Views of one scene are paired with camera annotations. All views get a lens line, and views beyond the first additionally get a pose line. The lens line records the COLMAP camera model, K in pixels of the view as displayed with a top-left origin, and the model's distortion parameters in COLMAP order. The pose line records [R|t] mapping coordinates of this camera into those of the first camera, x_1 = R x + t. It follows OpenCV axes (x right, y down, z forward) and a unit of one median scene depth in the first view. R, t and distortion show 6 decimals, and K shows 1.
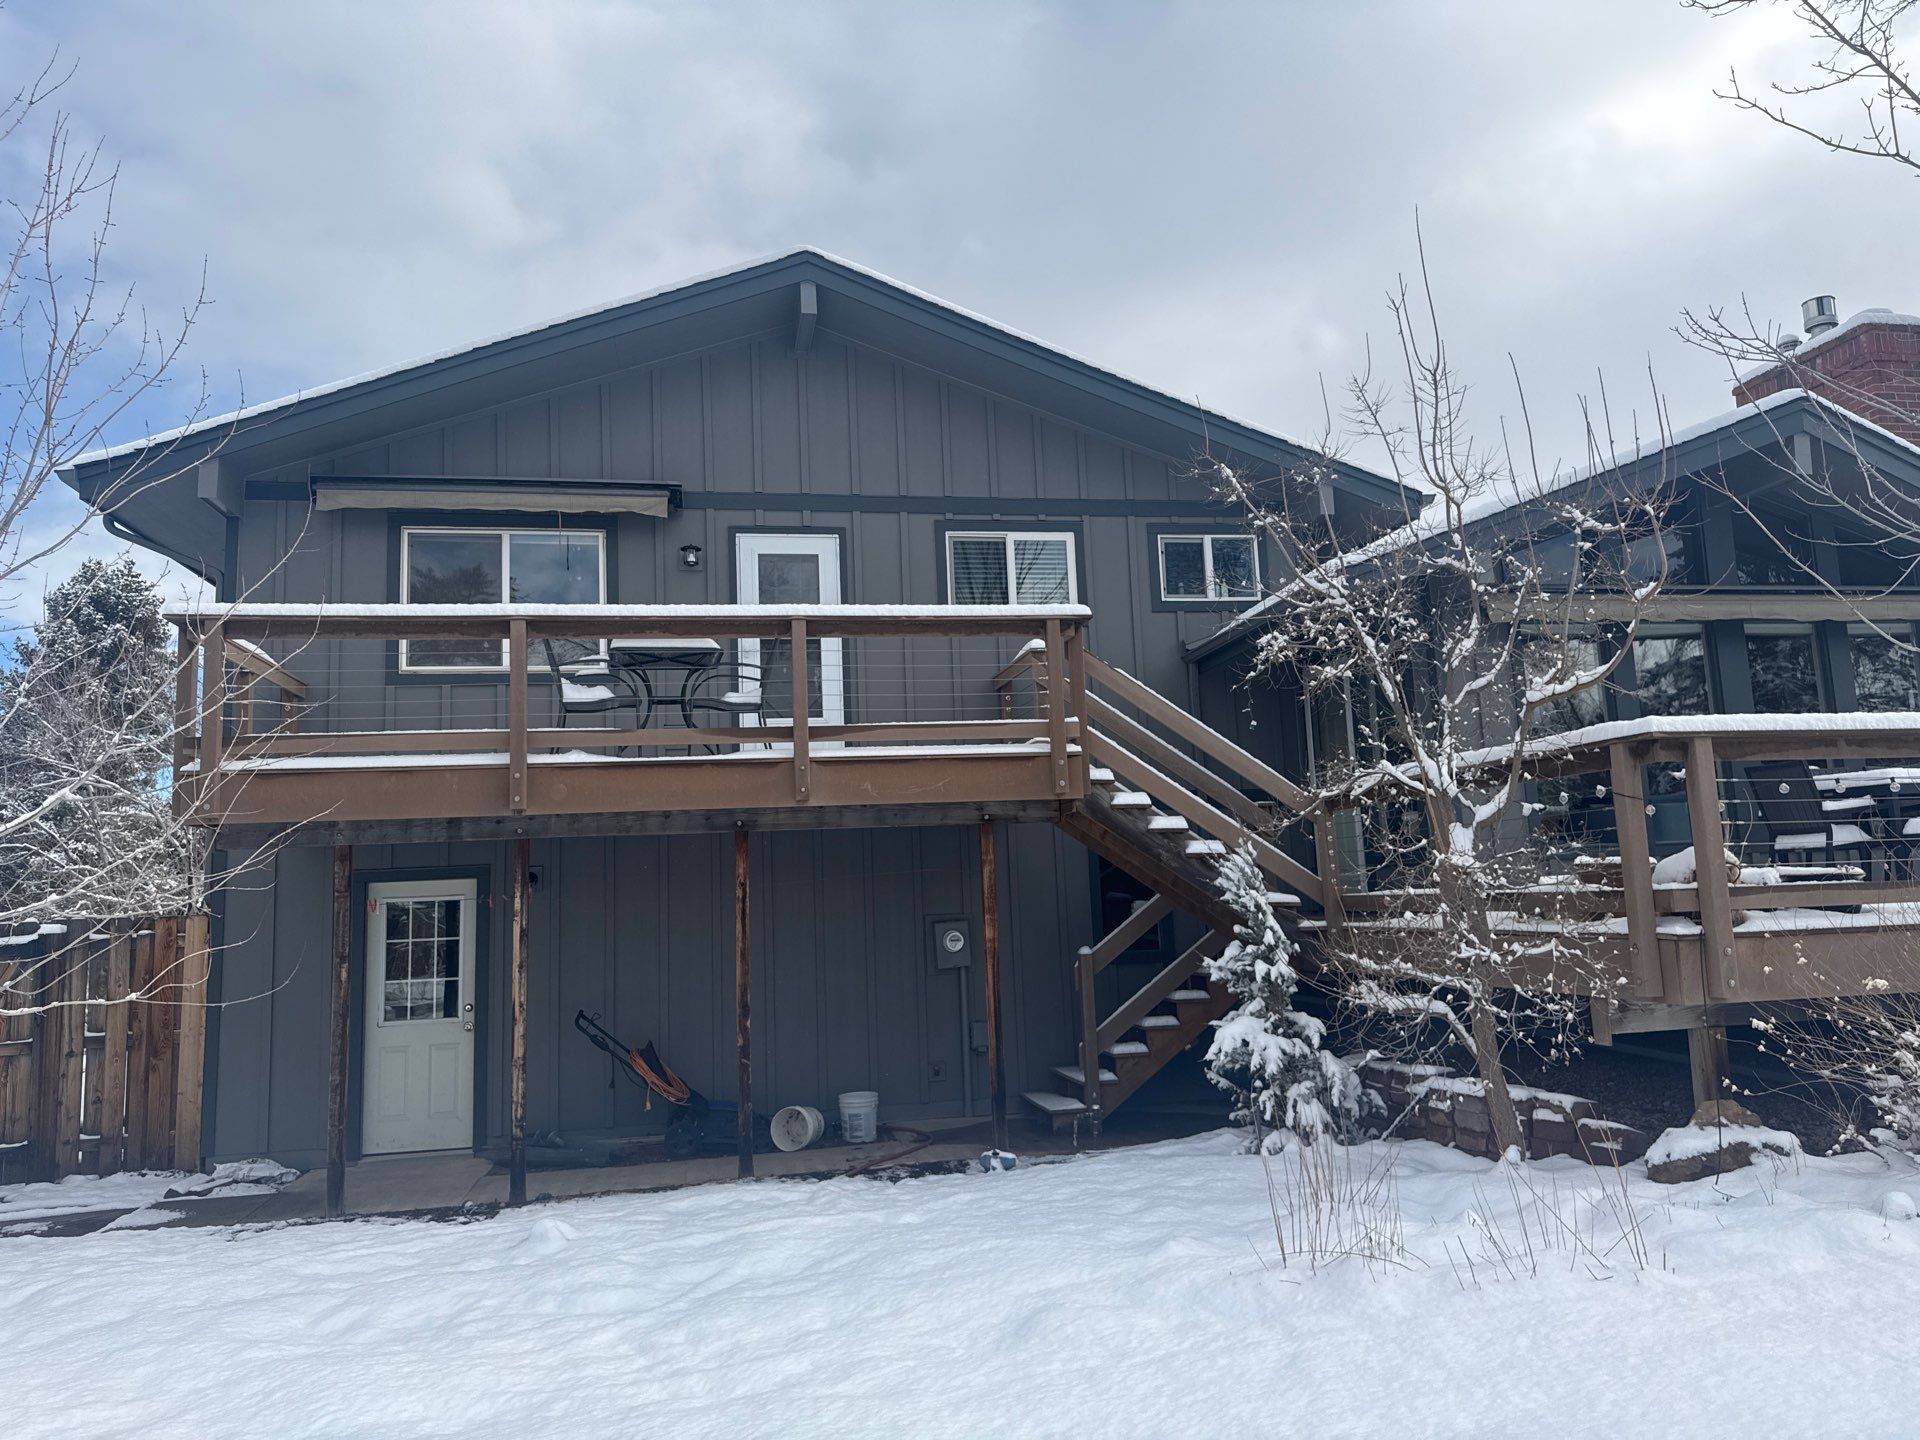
lens RADIAL K [[1448.7, 0, 886.6], [0, 1448.7, 702.2], [0, 0, 1]] dist [0.131715, -0.200990]
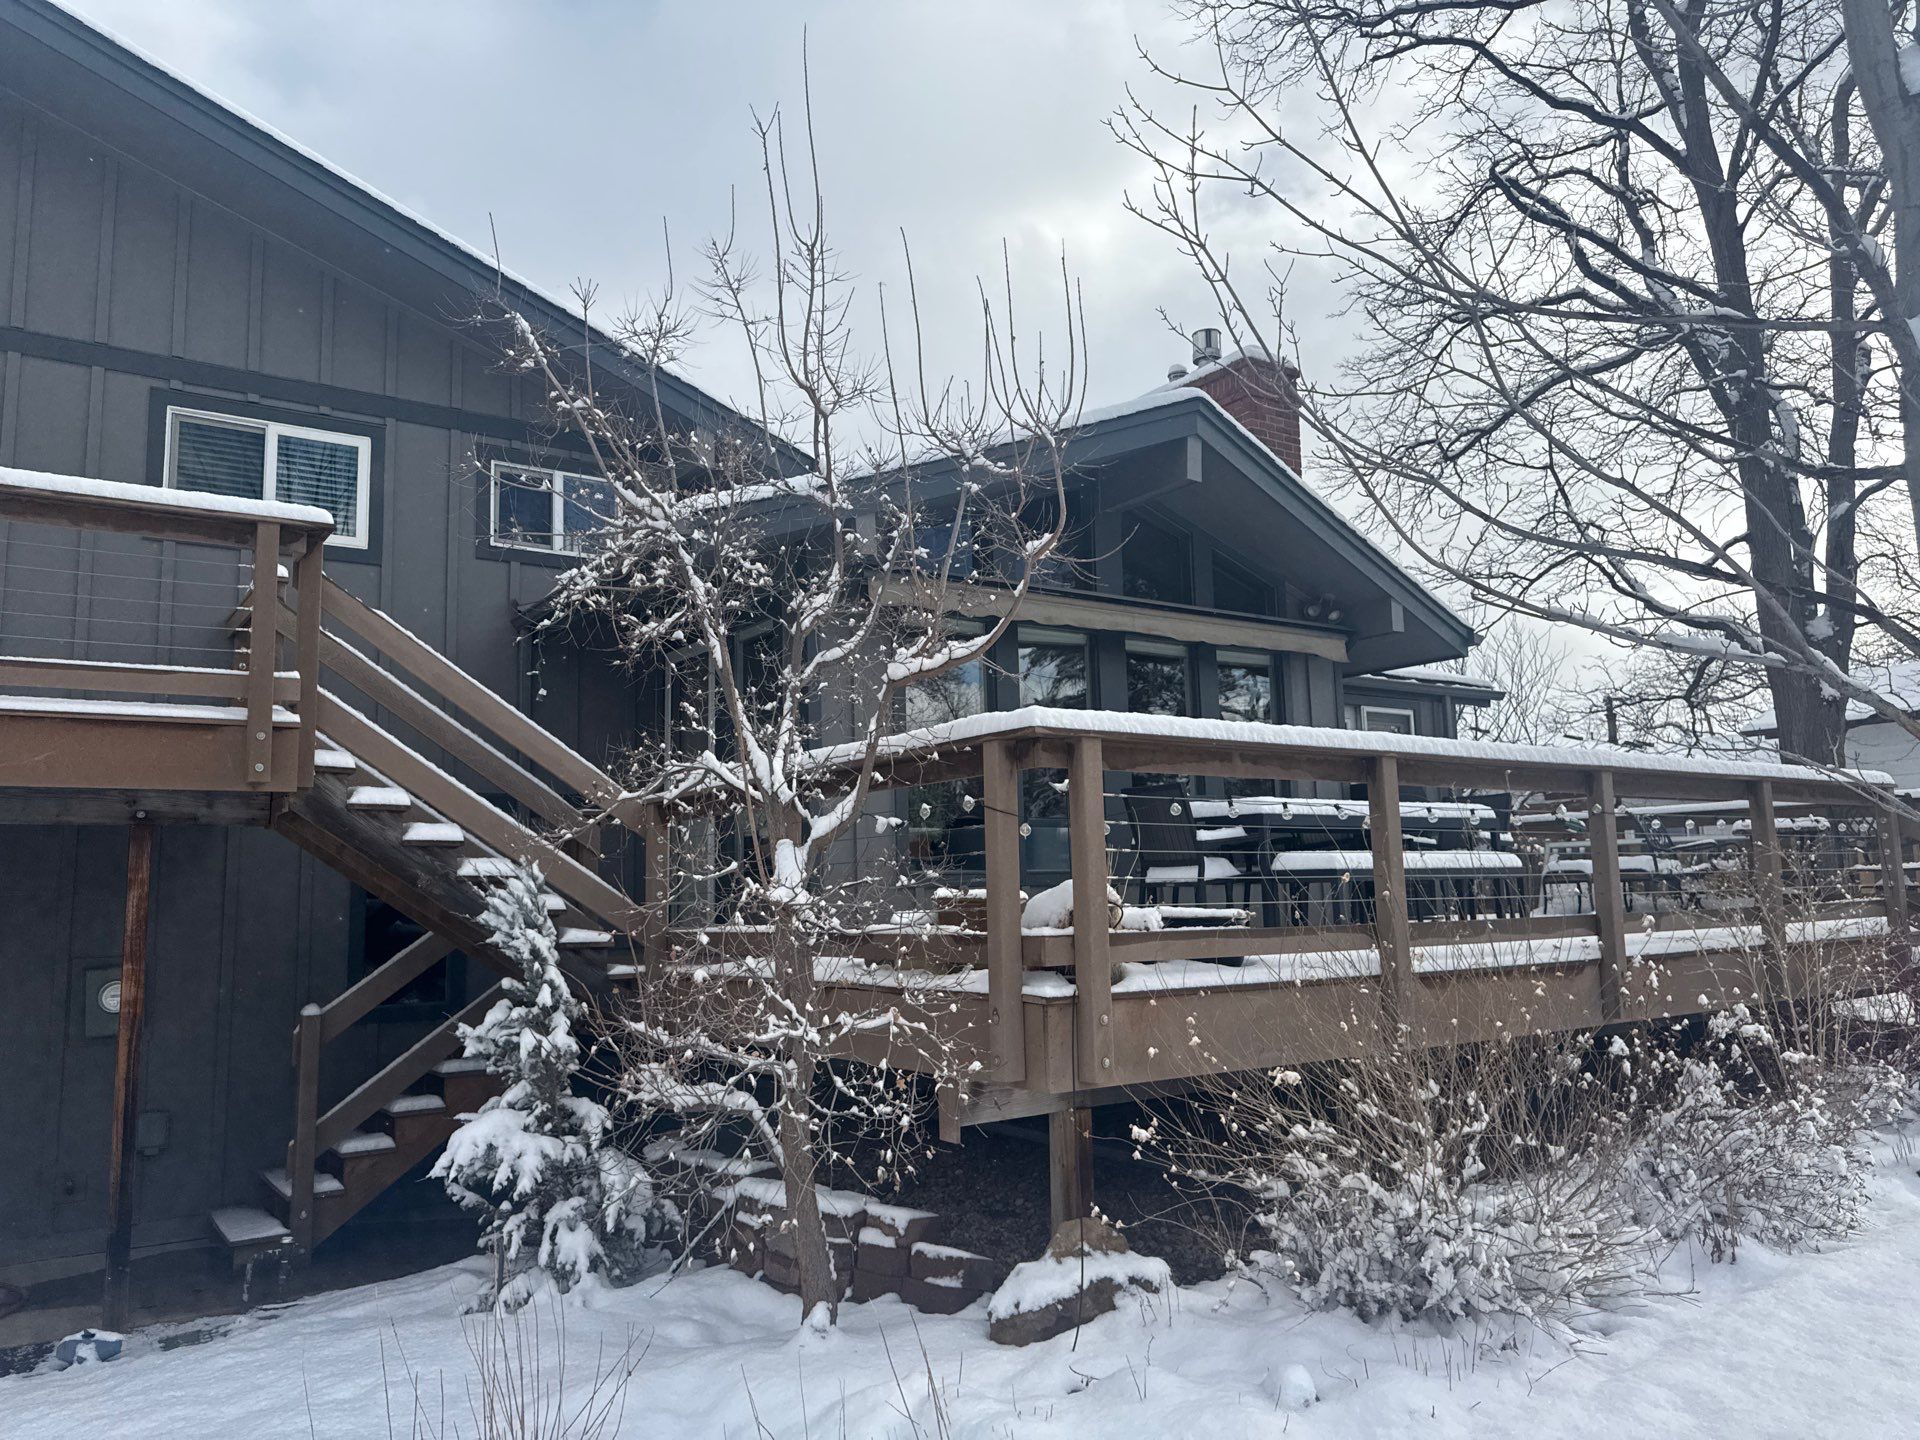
lens RADIAL K [[1422.9, 0, 960.0], [0, 1422.9, 720.0], [0, 0, 1]] dist [-0.011037, -0.012768]
pose [[0.906681, 0.067372, 0.416402, 0.154458], [-0.065840, 0.997667, -0.018056, 0.027567], [-0.416647, -0.011045, 0.909001, 0.303843]]
